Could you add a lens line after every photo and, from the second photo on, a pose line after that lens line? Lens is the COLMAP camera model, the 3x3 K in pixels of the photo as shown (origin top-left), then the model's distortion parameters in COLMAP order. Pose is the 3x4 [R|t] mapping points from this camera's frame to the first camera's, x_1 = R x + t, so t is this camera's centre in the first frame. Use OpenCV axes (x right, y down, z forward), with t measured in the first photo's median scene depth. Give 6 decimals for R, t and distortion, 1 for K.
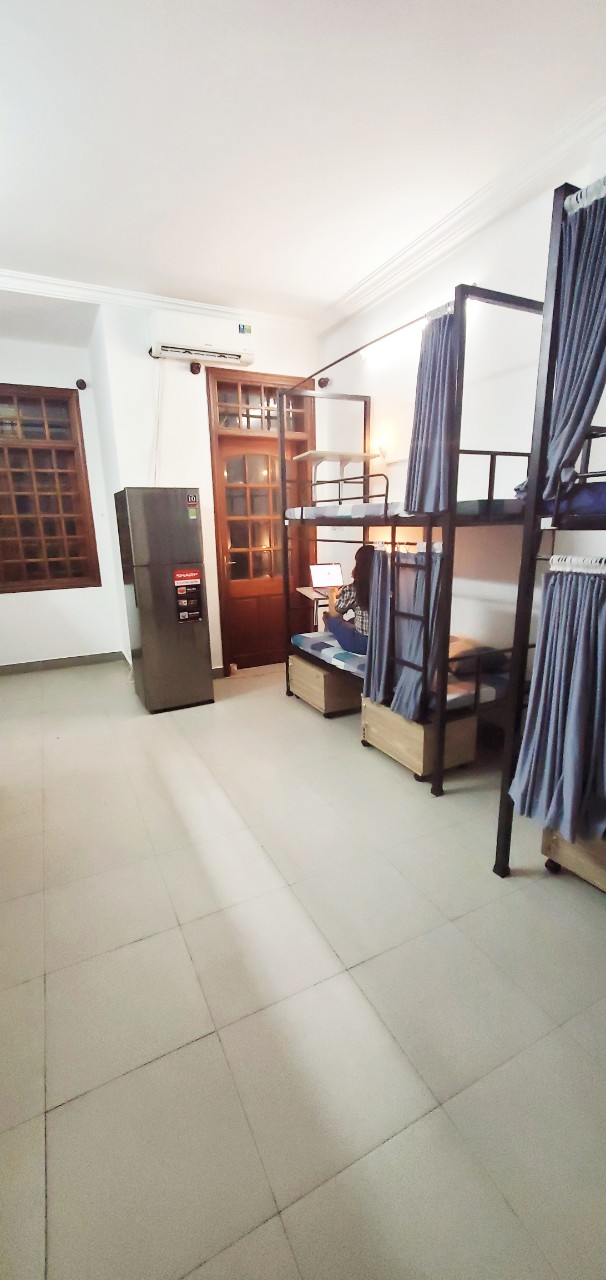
lens RADIAL K [[515.2, 0, 303.5], [0, 515.2, 643.6], [0, 0, 1]] dist [-0.000996, -0.000093]
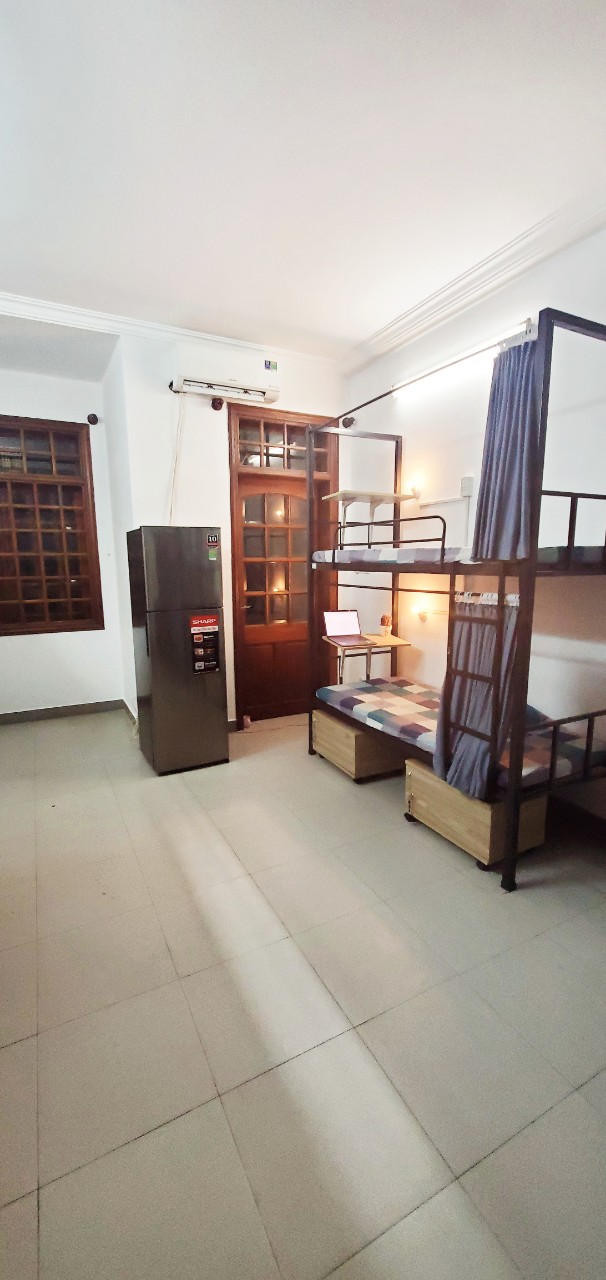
lens RADIAL K [[515.2, 0, 304.8], [0, 515.2, 643.0], [0, 0, 1]] dist [-0.000996, -0.000093]
pose [[0.999739, 0.013015, 0.018753, -0.064737], [-0.011540, 0.996985, -0.076734, -0.027100], [-0.019696, 0.076498, 0.996875, 0.091148]]
